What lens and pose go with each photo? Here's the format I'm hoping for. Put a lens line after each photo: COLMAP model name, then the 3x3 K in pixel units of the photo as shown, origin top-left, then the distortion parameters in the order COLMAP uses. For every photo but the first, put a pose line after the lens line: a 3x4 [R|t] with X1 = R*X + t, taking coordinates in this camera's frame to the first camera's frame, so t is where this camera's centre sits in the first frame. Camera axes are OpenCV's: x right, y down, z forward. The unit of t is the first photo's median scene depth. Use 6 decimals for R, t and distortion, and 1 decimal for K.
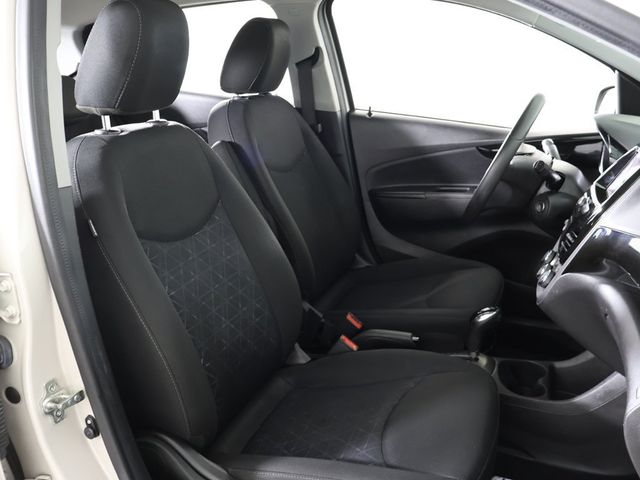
lens RADIAL K [[609.8, 0, 320.0], [0, 609.8, 240.0], [0, 0, 1]] dist [0.007100, -0.008047]
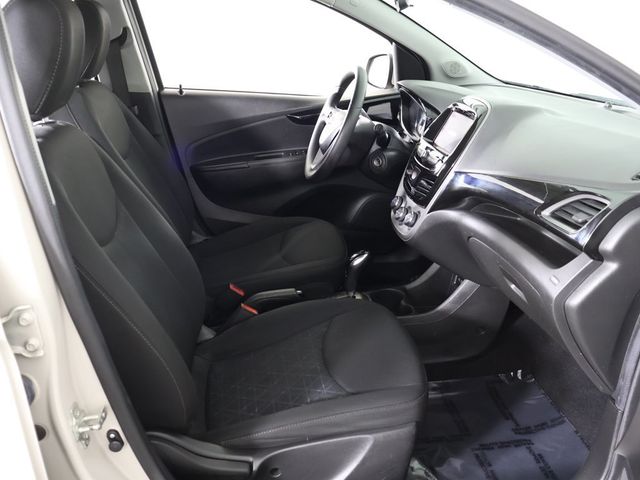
lens RADIAL K [[609.8, 0, 320.0], [0, 609.8, 240.0], [0, 0, 1]] dist [0.007100, -0.008047]
pose [[0.875093, -0.183234, 0.447925, -0.228088], [0.155797, 0.982943, 0.097721, -0.028672], [-0.458191, -0.015730, 0.888715, -0.014416]]
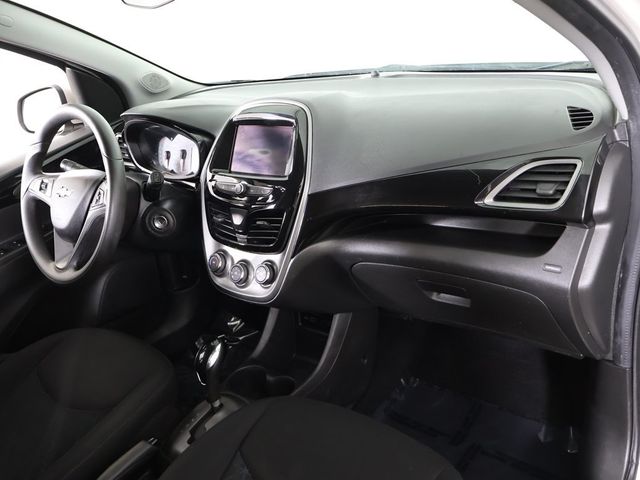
lens RADIAL K [[609.8, 0, 320.0], [0, 609.8, 240.0], [0, 0, 1]] dist [0.007100, -0.008047]
pose [[0.306656, -0.434870, 0.846670, -0.237129], [0.440568, 0.853351, 0.278732, -0.131058], [-0.843719, 0.287541, 0.453275, 0.313890]]
